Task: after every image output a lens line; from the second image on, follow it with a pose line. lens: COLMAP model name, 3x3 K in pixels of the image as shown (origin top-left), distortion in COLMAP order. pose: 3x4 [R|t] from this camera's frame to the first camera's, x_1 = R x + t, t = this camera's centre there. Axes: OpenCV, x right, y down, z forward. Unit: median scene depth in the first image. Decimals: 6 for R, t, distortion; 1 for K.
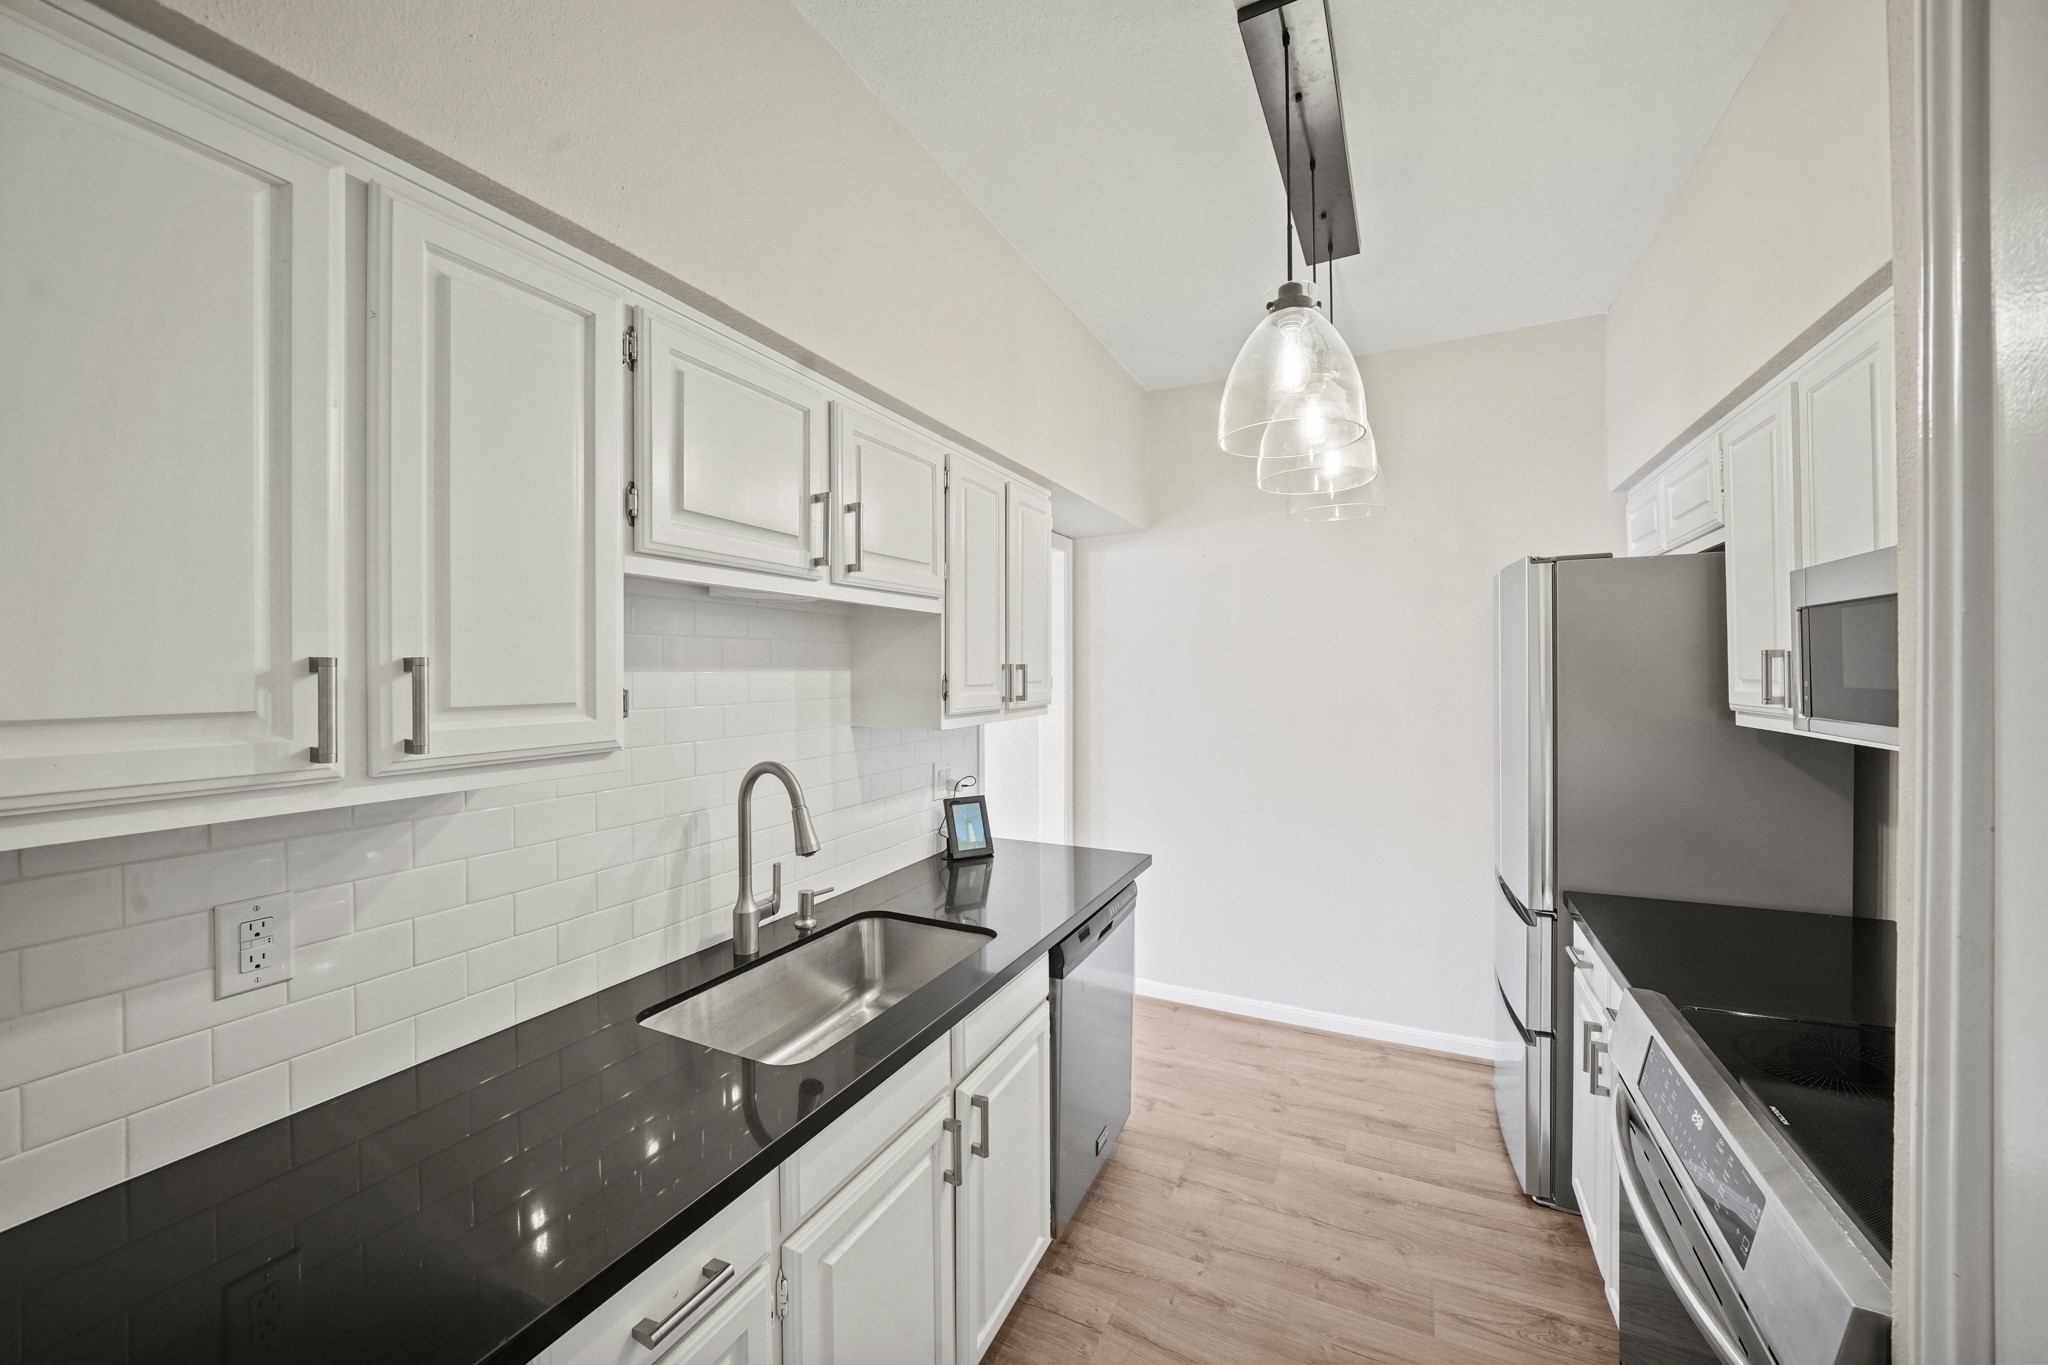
lens RADIAL K [[791.8, 0, 1024.0], [0, 791.8, 682.5], [0, 0, 1]] dist [-0.000269, -0.000006]
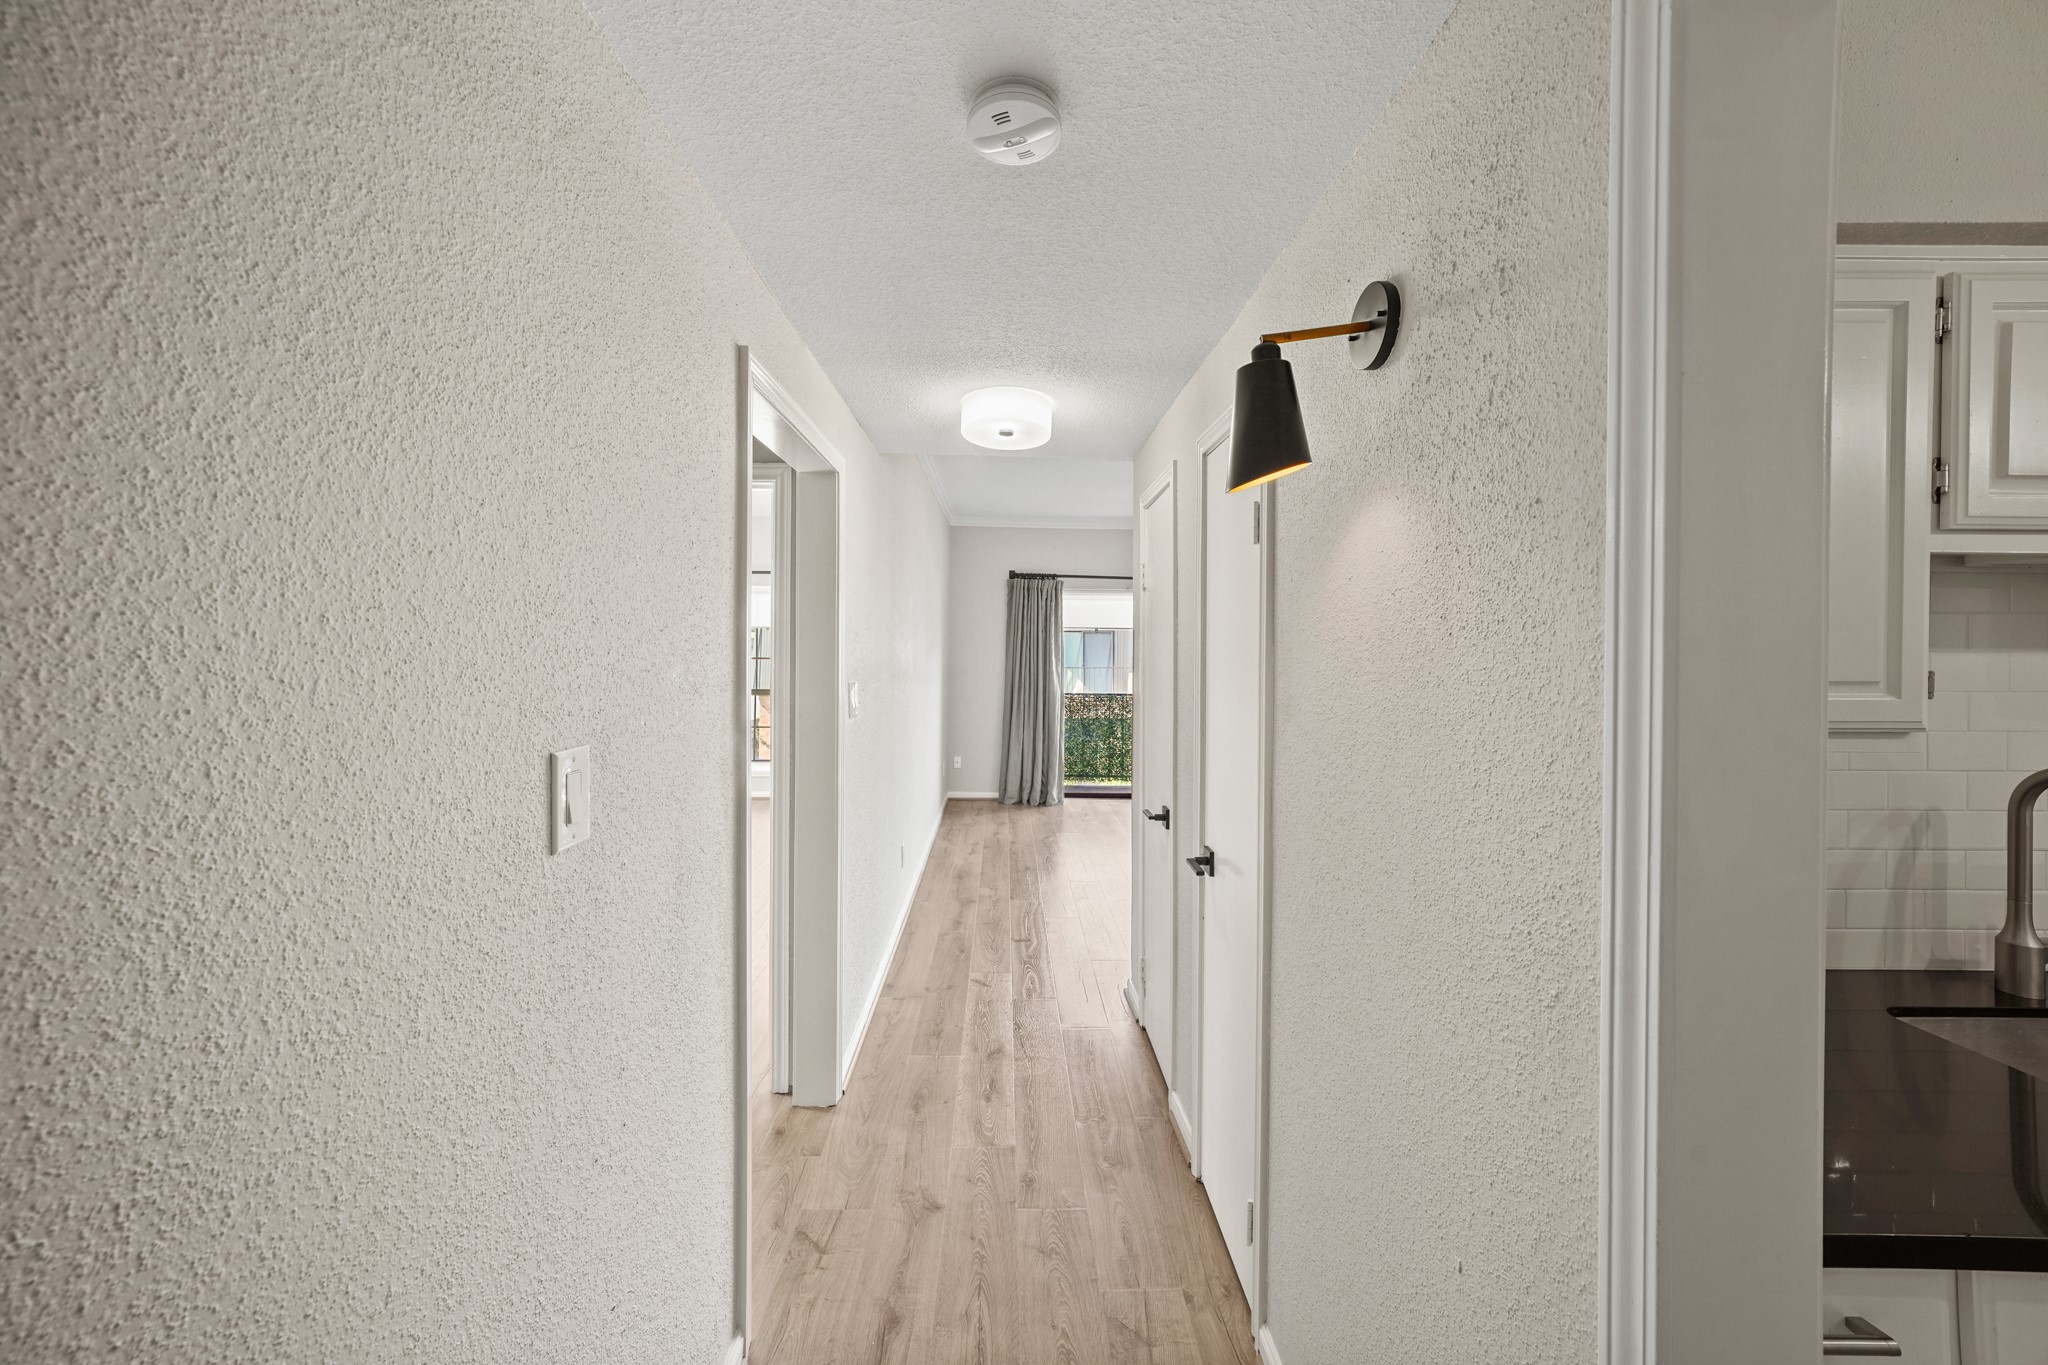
lens RADIAL K [[724.9, 0, 1020.4], [0, 724.9, 650.1], [0, 0, 1]] dist [0.013832, 0.000055]
pose [[0.449498, 0.007375, -0.893251, -0.182045], [-0.020381, 0.999790, -0.002001, 0.007756], [0.893049, 0.019105, 0.449554, -0.404602]]
